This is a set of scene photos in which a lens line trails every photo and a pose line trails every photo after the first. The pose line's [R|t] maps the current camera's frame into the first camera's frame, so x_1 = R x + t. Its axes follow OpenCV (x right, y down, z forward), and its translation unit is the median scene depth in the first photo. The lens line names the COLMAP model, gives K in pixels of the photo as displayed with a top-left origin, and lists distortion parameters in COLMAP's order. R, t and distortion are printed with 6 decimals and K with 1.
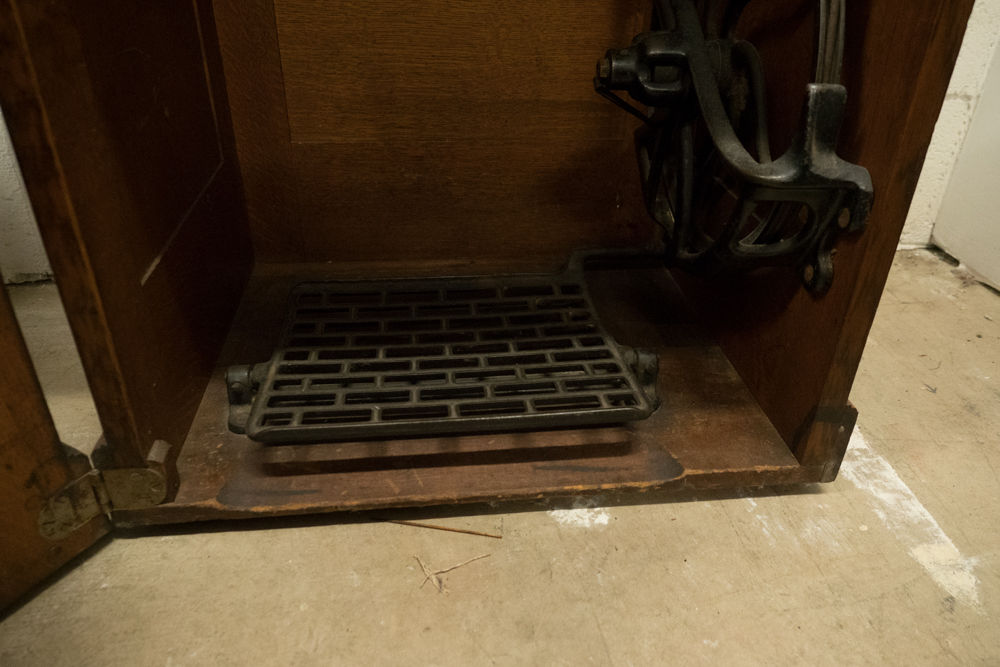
lens RADIAL K [[732.2, 0, 502.1], [0, 732.2, 336.1], [0, 0, 1]] dist [-0.013072, -0.002619]
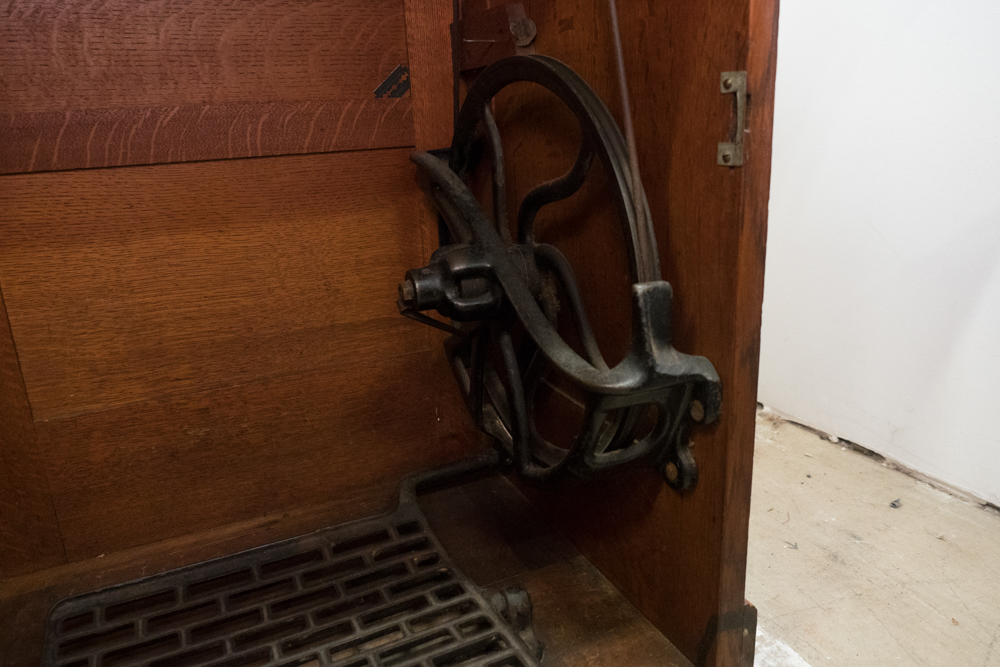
lens RADIAL K [[732.2, 0, 497.0], [0, 732.2, 329.6], [0, 0, 1]] dist [-0.013072, -0.002619]
pose [[0.948238, -0.152327, 0.278640, -0.013774], [0.217877, 0.950420, -0.221883, -0.078740], [-0.231027, 0.271107, 0.934413, 0.113326]]
